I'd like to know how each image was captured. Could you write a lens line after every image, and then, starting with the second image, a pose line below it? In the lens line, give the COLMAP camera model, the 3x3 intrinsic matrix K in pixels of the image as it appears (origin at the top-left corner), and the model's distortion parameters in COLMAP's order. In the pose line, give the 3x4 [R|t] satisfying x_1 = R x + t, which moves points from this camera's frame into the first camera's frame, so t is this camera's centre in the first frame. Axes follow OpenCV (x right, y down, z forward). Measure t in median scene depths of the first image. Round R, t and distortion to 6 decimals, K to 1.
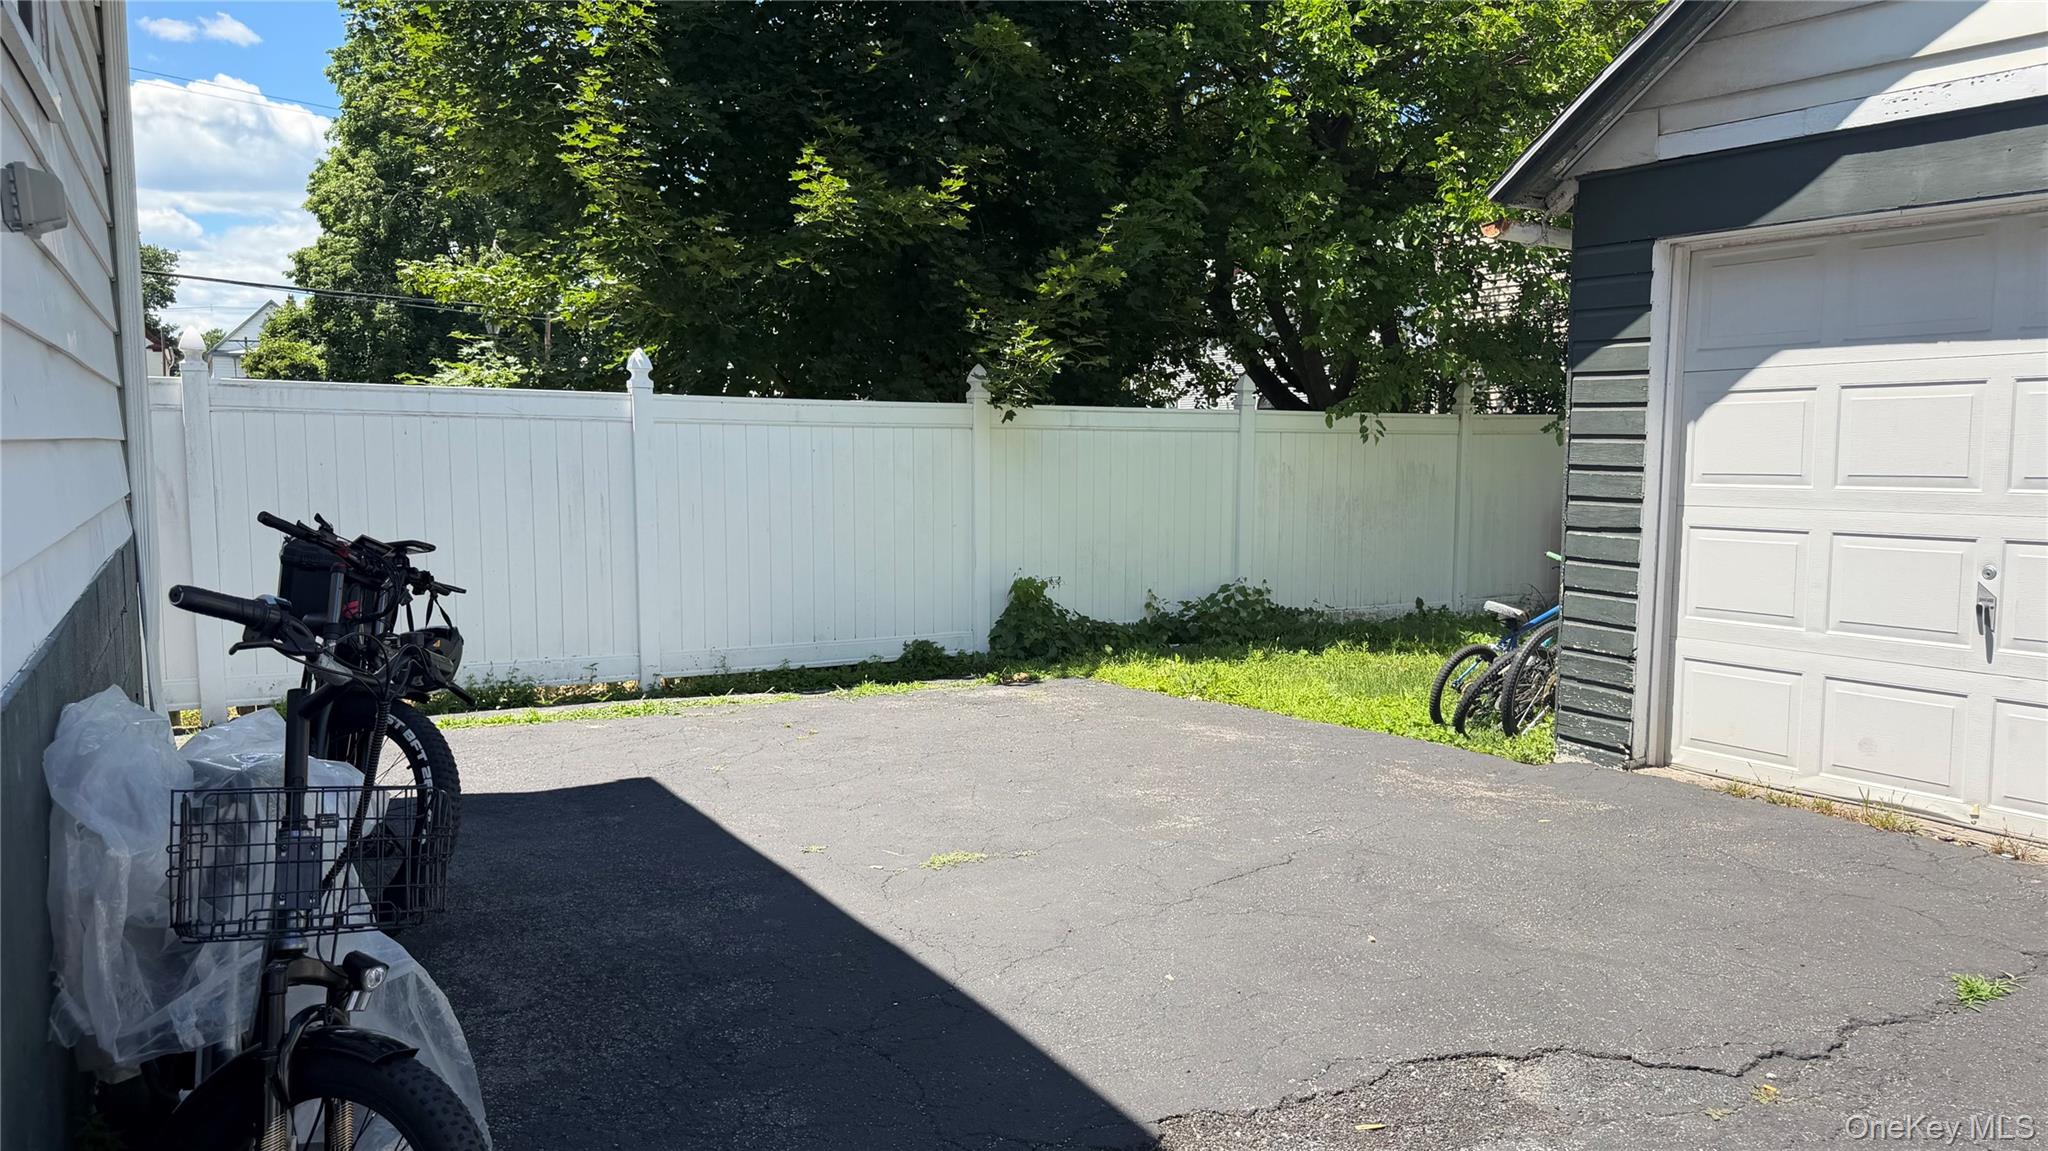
lens RADIAL K [[1443.7, 0, 1022.0], [0, 1443.7, 575.9], [0, 0, 1]] dist [0.064400, -0.086540]
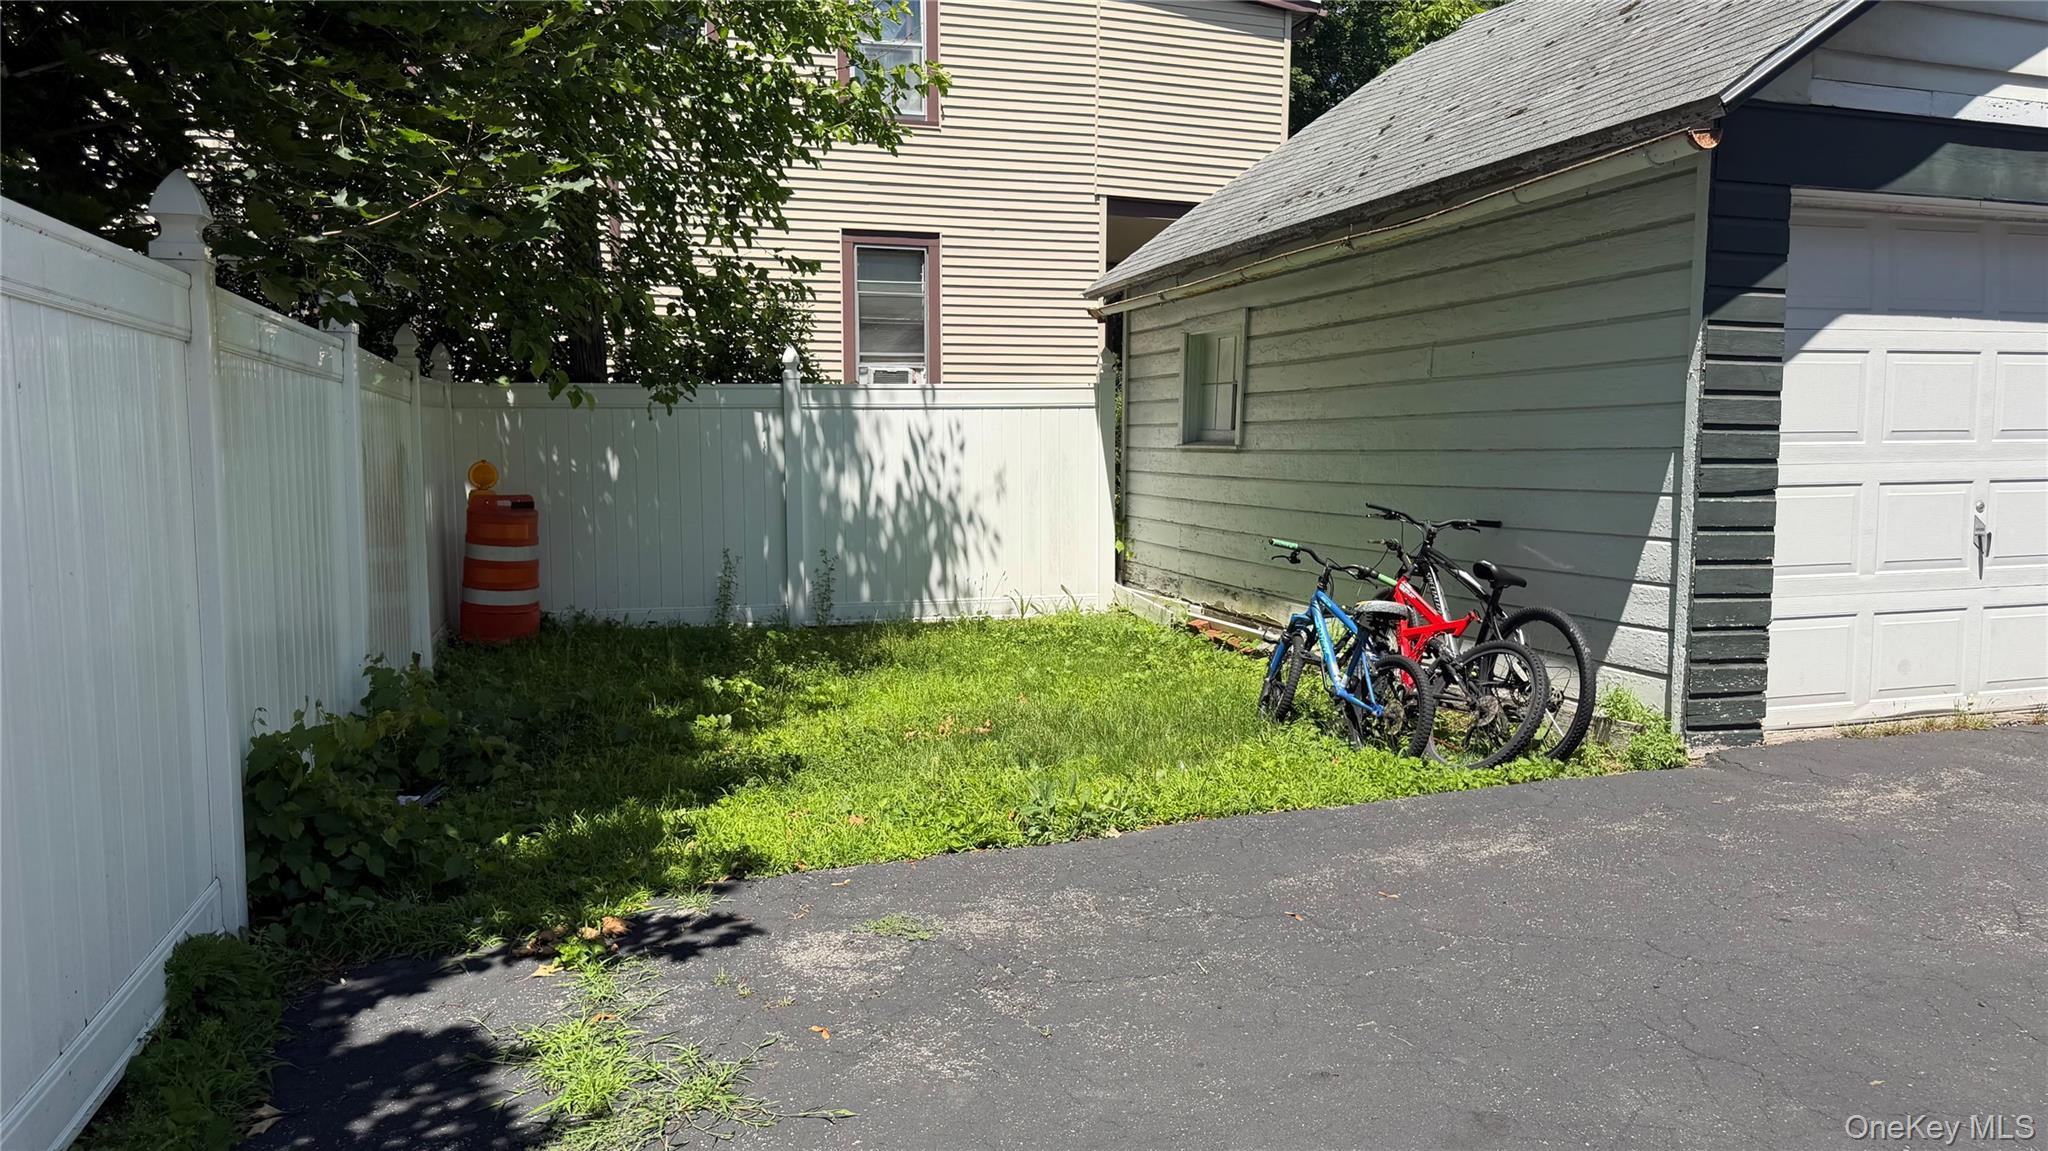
lens RADIAL K [[1443.7, 0, 1021.2], [0, 1443.7, 581.3], [0, 0, 1]] dist [0.064400, -0.086540]
pose [[0.246341, -0.098173, 0.964198, -0.680652], [0.090172, 0.992863, 0.078053, -0.100608], [-0.964979, 0.067716, 0.253435, 1.349138]]
